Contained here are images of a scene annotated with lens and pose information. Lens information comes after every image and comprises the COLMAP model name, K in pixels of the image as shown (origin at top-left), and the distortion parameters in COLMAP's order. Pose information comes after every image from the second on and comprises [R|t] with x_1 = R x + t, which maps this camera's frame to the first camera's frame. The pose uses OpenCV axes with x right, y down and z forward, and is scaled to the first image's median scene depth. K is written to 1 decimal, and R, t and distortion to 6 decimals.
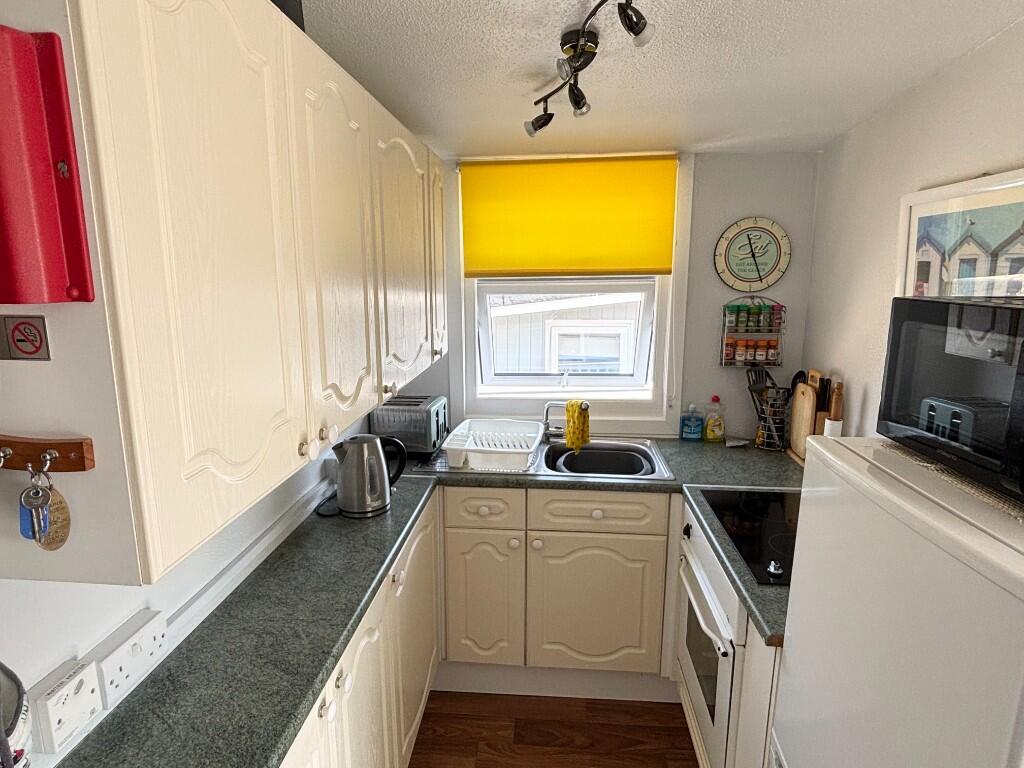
lens RADIAL K [[572.6, 0, 510.1], [0, 572.6, 380.9], [0, 0, 1]] dist [0.013194, -0.006708]
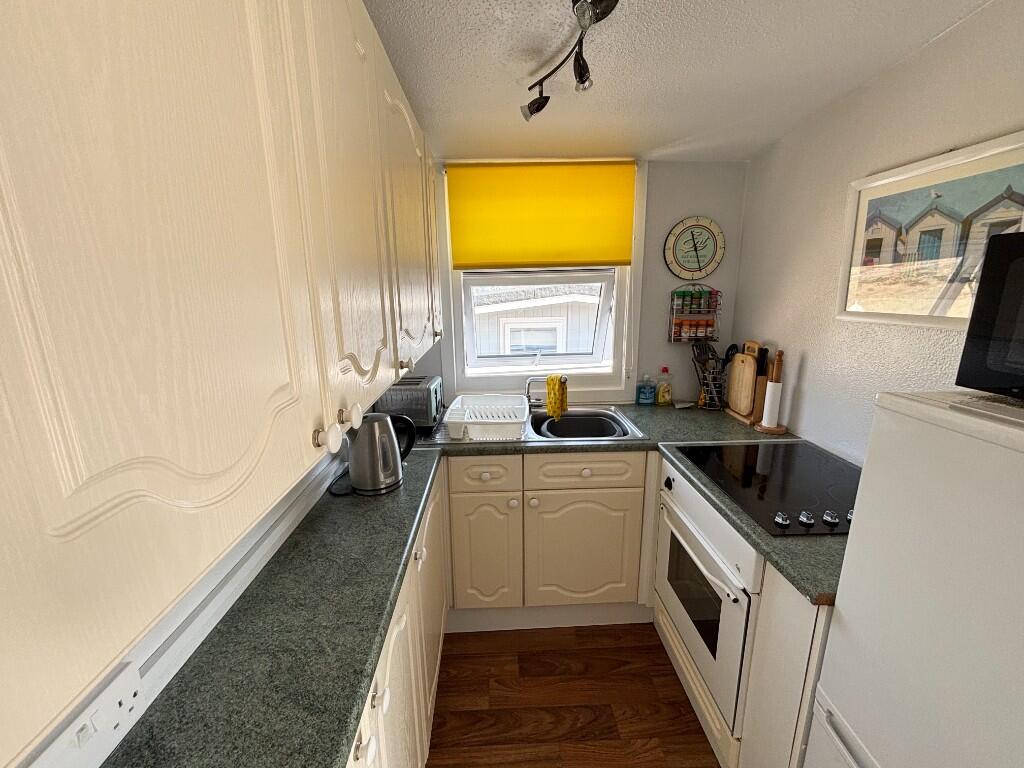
lens RADIAL K [[412.0, 0, 511.6], [0, 412.0, 380.9], [0, 0, 1]] dist [-0.002218, 0.002150]
pose [[0.992351, -0.039127, 0.117081, -0.081804], [0.035435, 0.998812, 0.033450, 0.017085], [-0.118251, -0.029045, 0.992559, 0.209392]]
